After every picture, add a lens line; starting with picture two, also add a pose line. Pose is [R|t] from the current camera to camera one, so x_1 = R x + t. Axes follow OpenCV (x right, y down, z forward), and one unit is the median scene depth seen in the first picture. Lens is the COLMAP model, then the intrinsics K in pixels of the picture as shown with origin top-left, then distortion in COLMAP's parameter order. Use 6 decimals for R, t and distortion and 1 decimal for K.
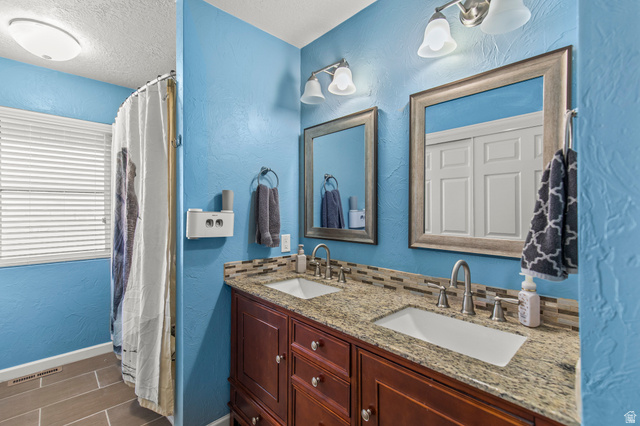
lens RADIAL K [[294.1, 0, 326.1], [0, 294.1, 210.7], [0, 0, 1]] dist [0.008516, -0.000691]
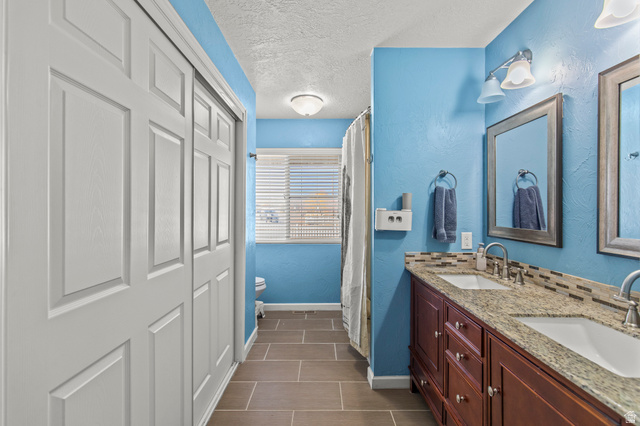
lens RADIAL K [[294.1, 0, 316.6], [0, 294.1, 211.4], [0, 0, 1]] dist [0.008516, -0.000691]
pose [[0.725242, 0.003149, -0.688487, 0.241065], [0.001246, 0.999982, 0.005887, -0.000618], [0.688493, -0.005127, 0.725225, -0.153851]]
